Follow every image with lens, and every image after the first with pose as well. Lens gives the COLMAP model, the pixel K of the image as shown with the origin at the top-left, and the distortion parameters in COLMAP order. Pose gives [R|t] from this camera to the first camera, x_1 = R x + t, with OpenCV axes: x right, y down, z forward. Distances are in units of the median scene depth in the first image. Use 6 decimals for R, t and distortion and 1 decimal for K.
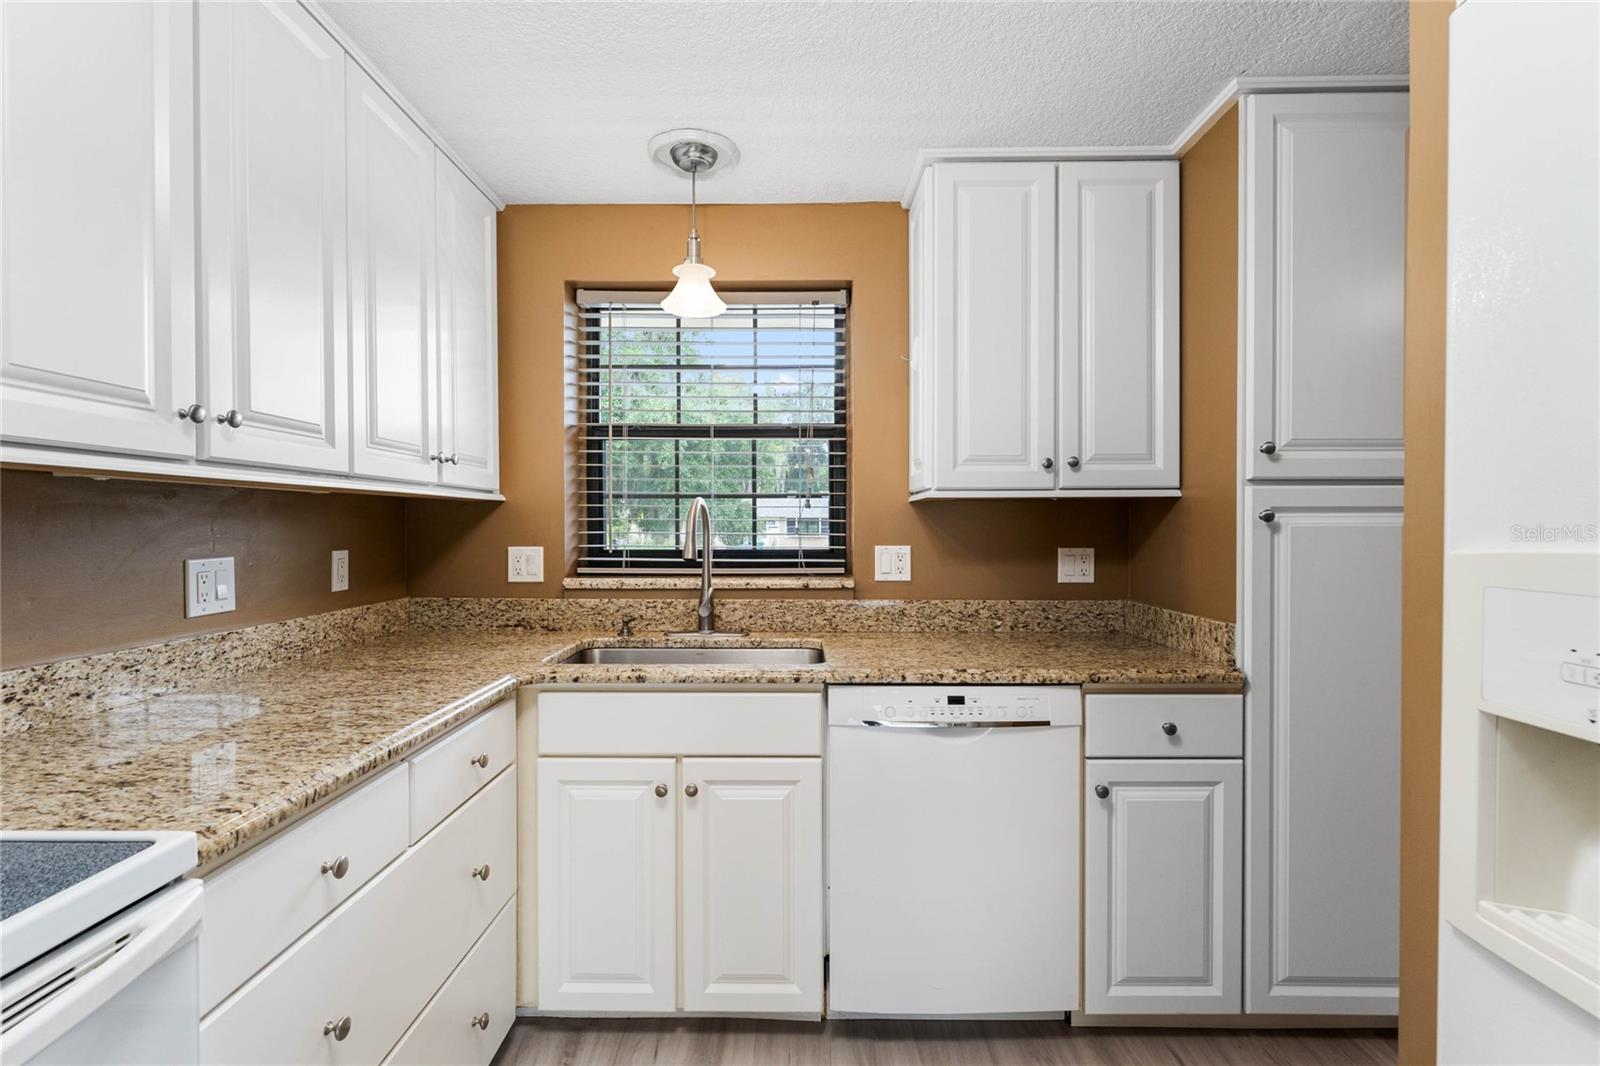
lens RADIAL K [[726.6, 0, 791.6], [0, 726.6, 535.3], [0, 0, 1]] dist [-0.004076, -0.000273]
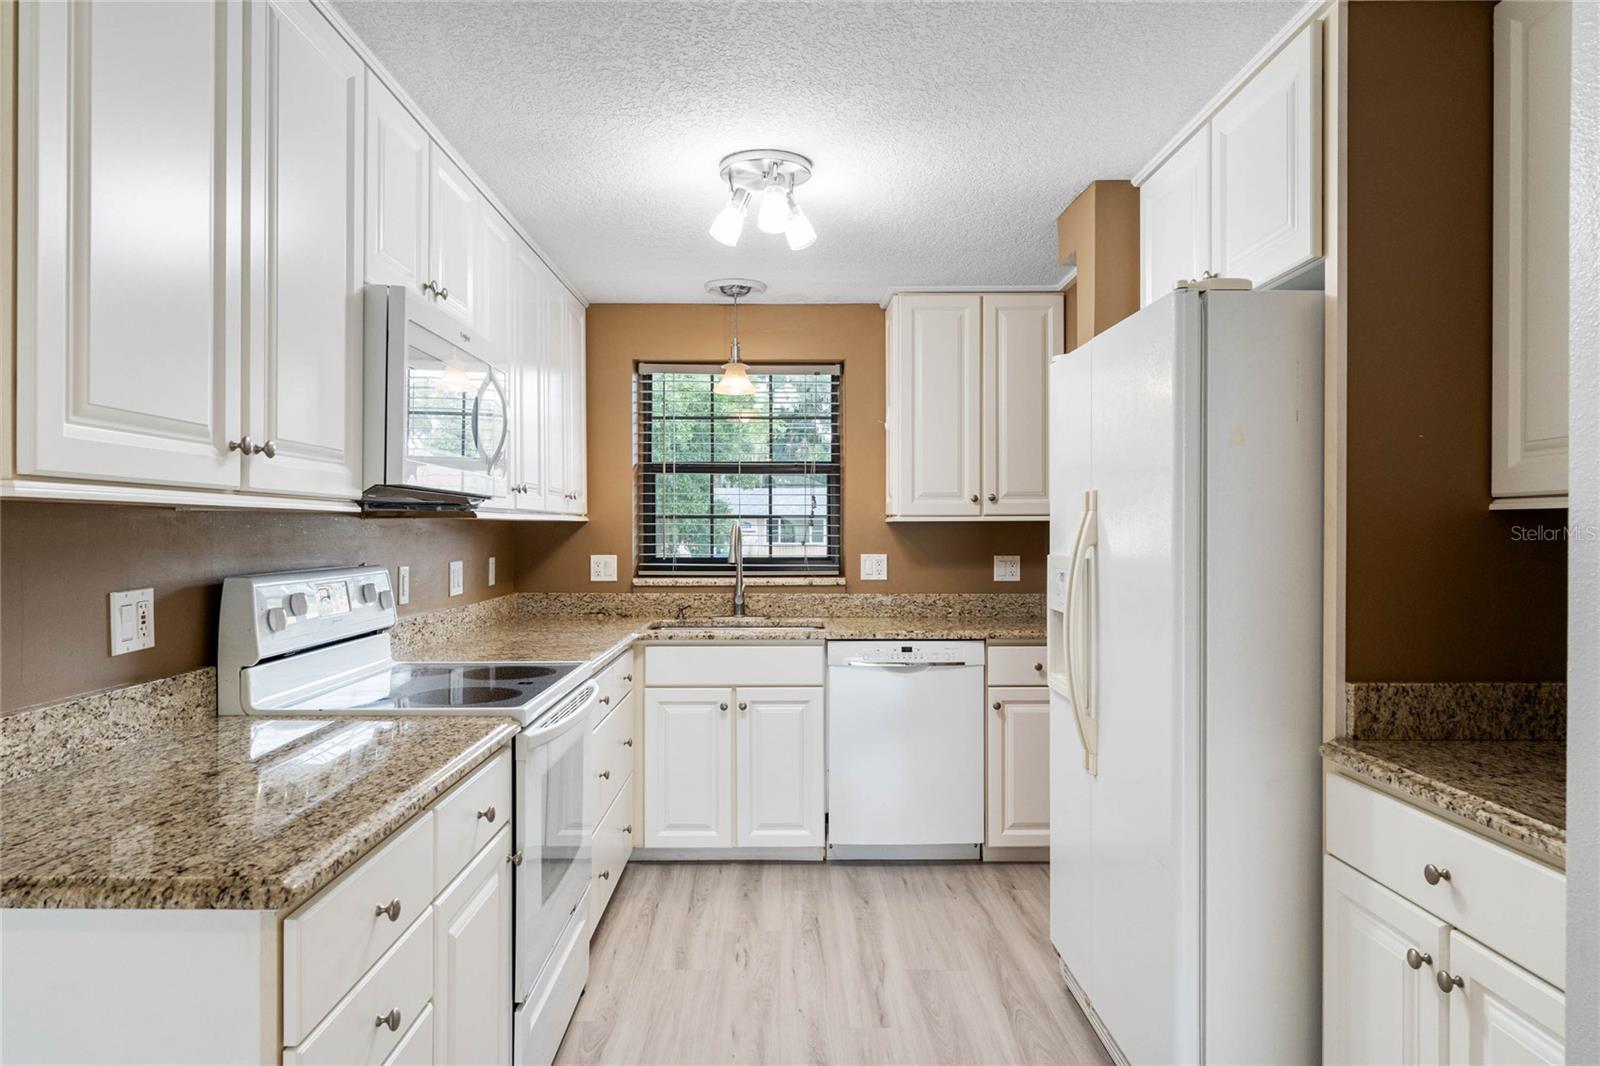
lens RADIAL K [[1001.1, 0, 796.2], [0, 1001.1, 529.8], [0, 0, 1]] dist [-0.000542, -0.000542]
pose [[0.999671, -0.000036, 0.025646, -0.063732], [0.000345, 0.999928, -0.012028, -0.010599], [-0.025643, 0.012033, 0.999599, -1.018229]]
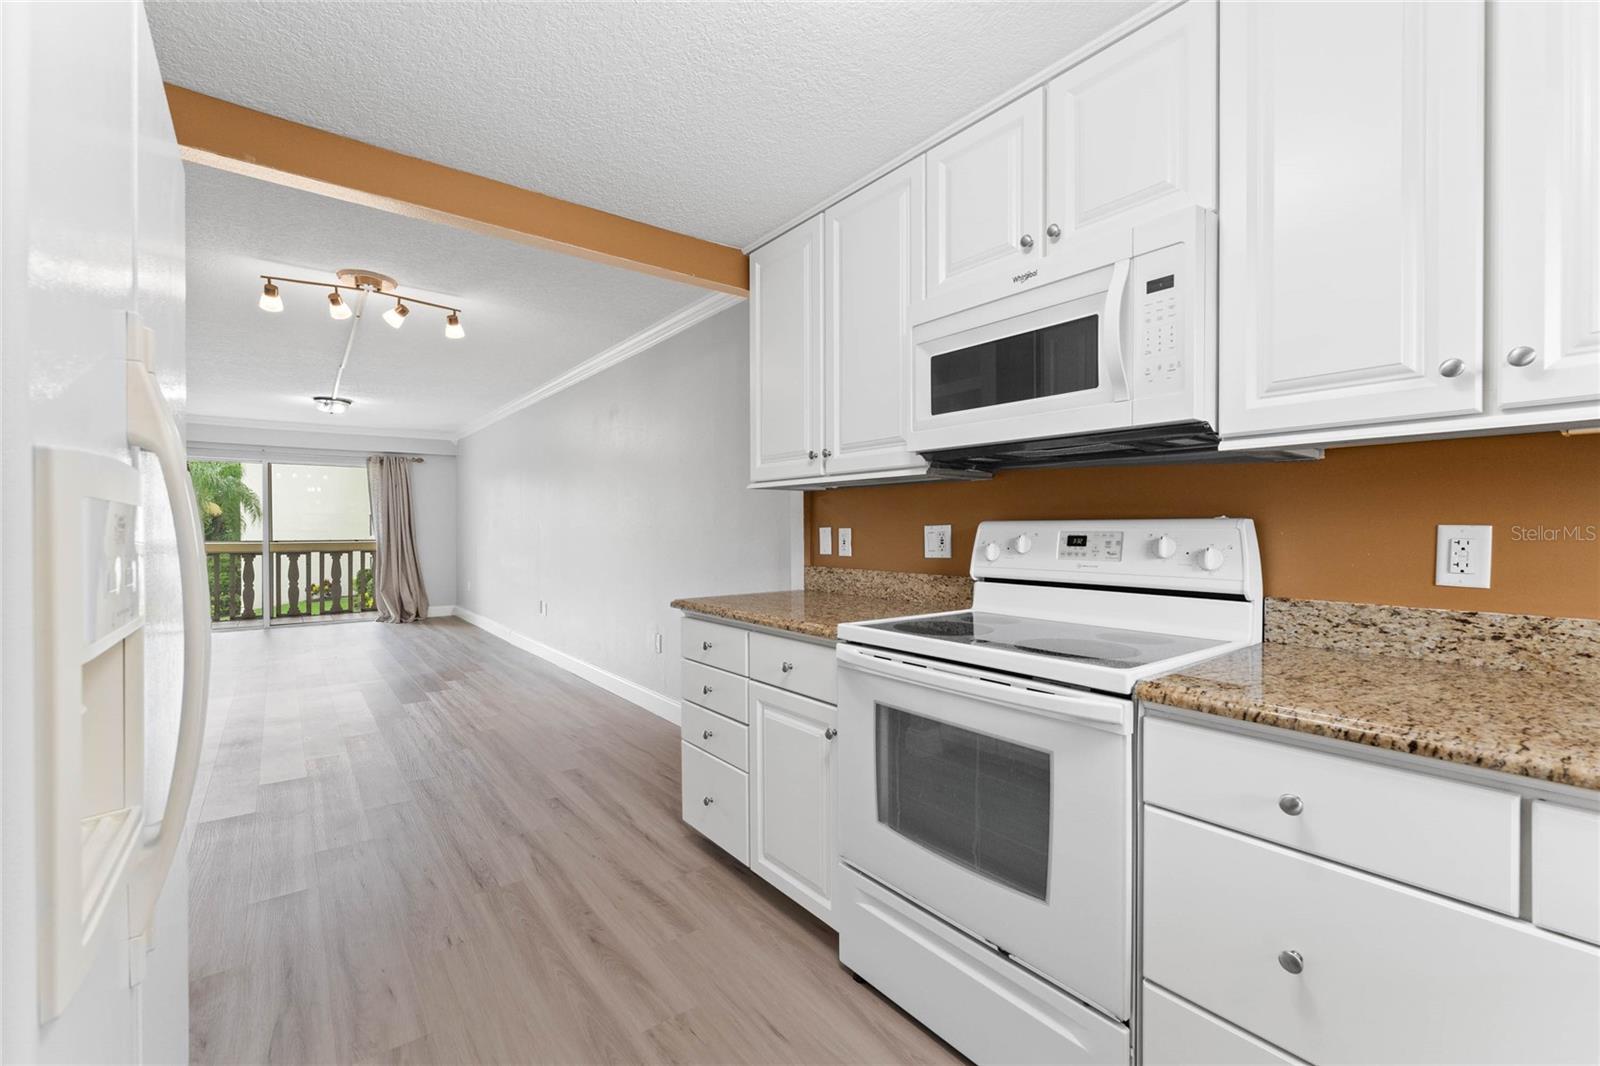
lens RADIAL K [[672.8, 0, 791.0], [0, 672.8, 533.5], [0, 0, 1]] dist [-0.007510, 0.000036]
pose [[-0.788642, 0.004034, -0.614839, 0.262832], [-0.007775, 0.999833, 0.016533, 0.029434], [0.614803, 0.017819, -0.788479, 0.648271]]
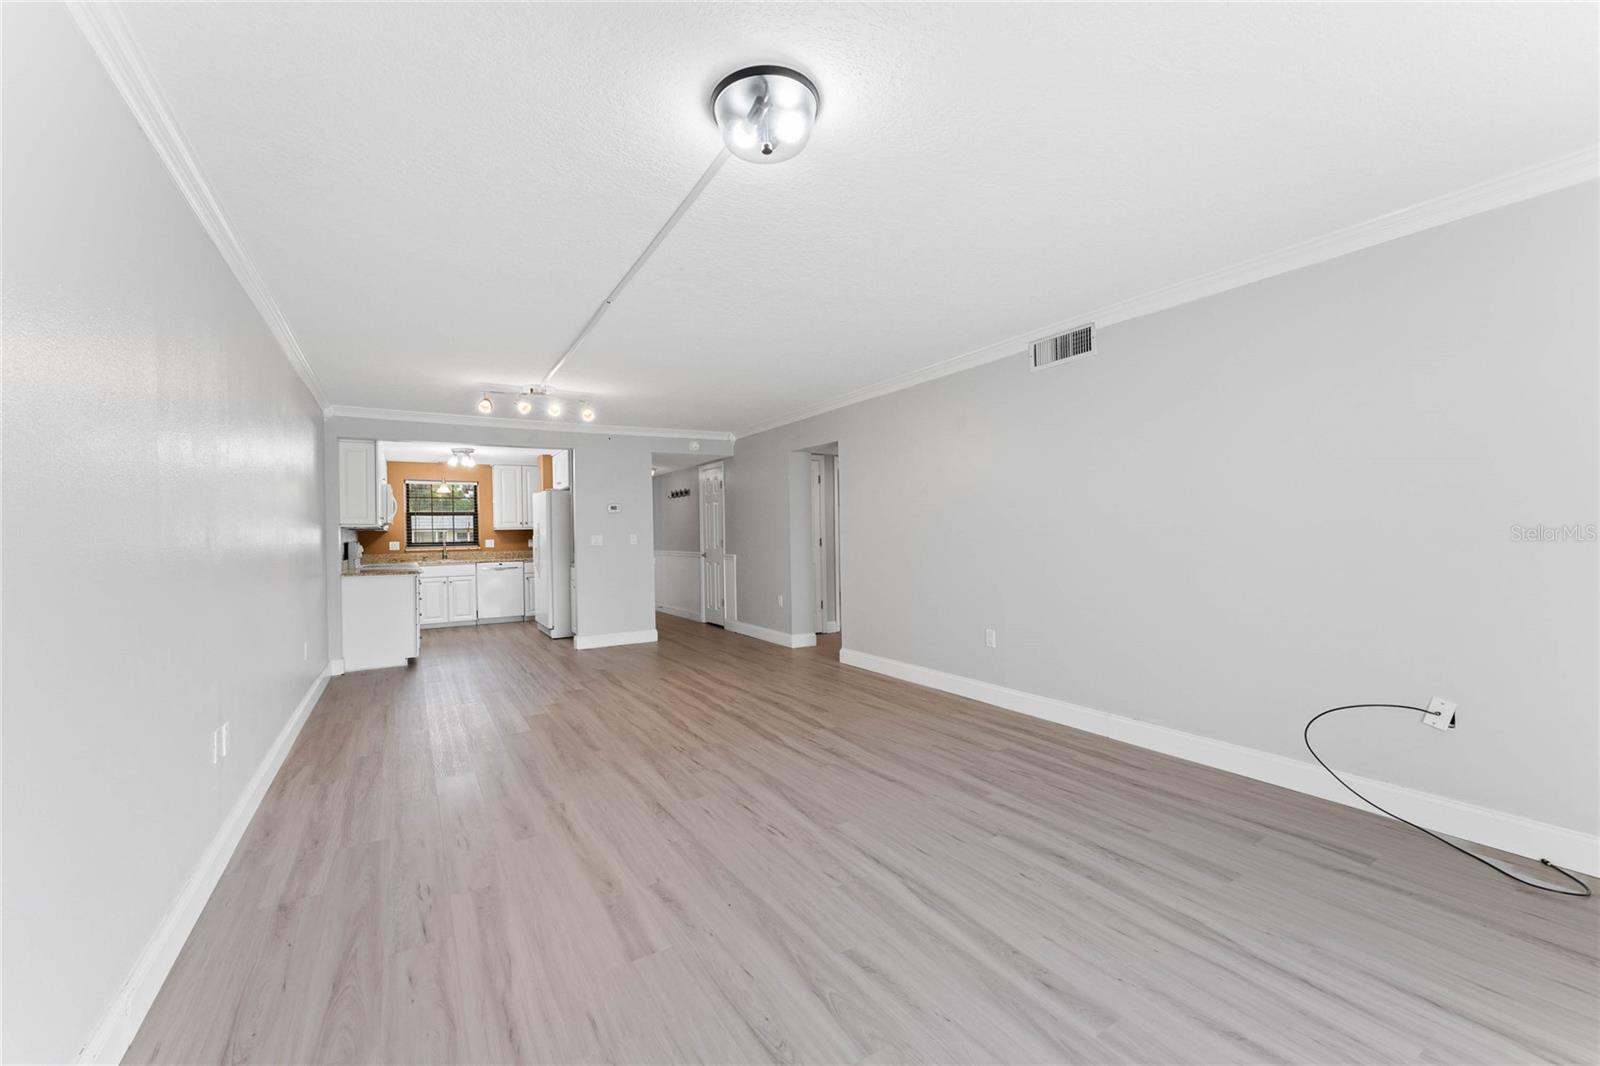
lens RADIAL K [[638.2, 0, 792.1], [0, 638.2, 532.8], [0, 0, 1]] dist [0.001374, -0.000317]
pose [[0.848828, -0.016269, 0.528419, -0.421407], [0.025373, 0.999628, -0.009982, 0.069037], [-0.528060, 0.021881, 0.848925, -3.928083]]
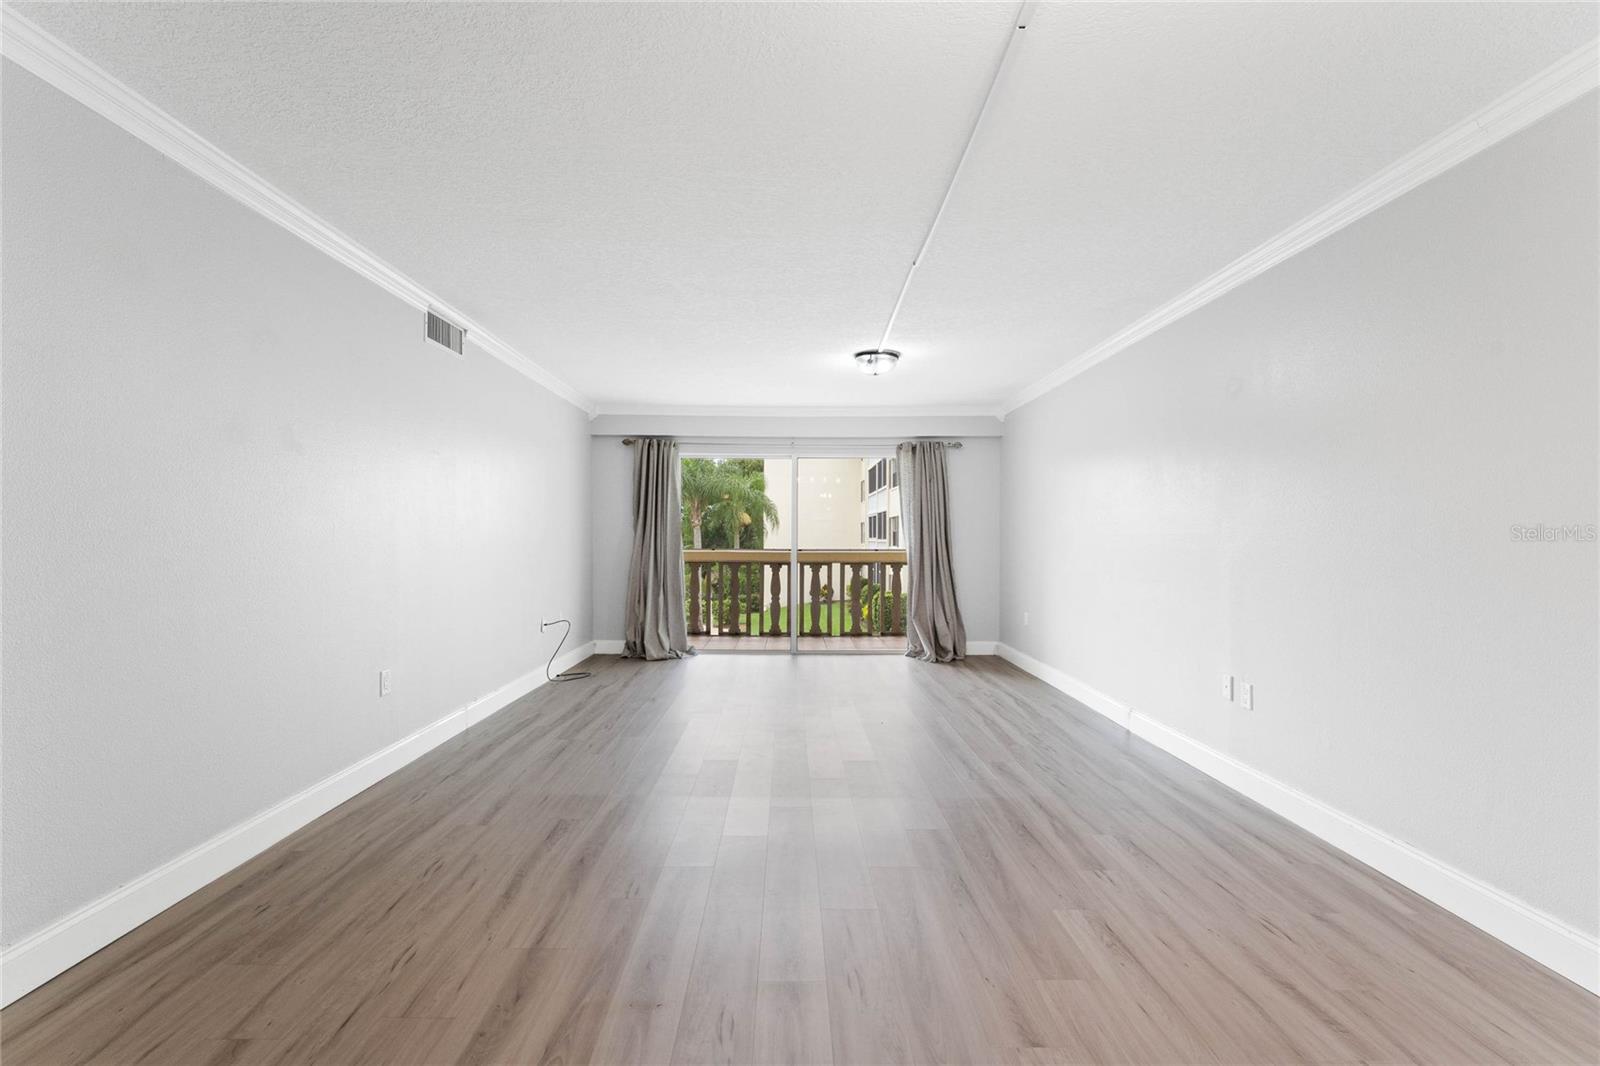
lens RADIAL K [[720.4, 0, 793.2], [0, 720.4, 536.7], [0, 0, 1]] dist [-0.000725, 0.000014]
pose [[-0.999837, -0.005038, -0.017341, 0.341215], [-0.005265, 0.999901, 0.013086, 0.048330], [0.017274, 0.013175, -0.999764, -0.749497]]
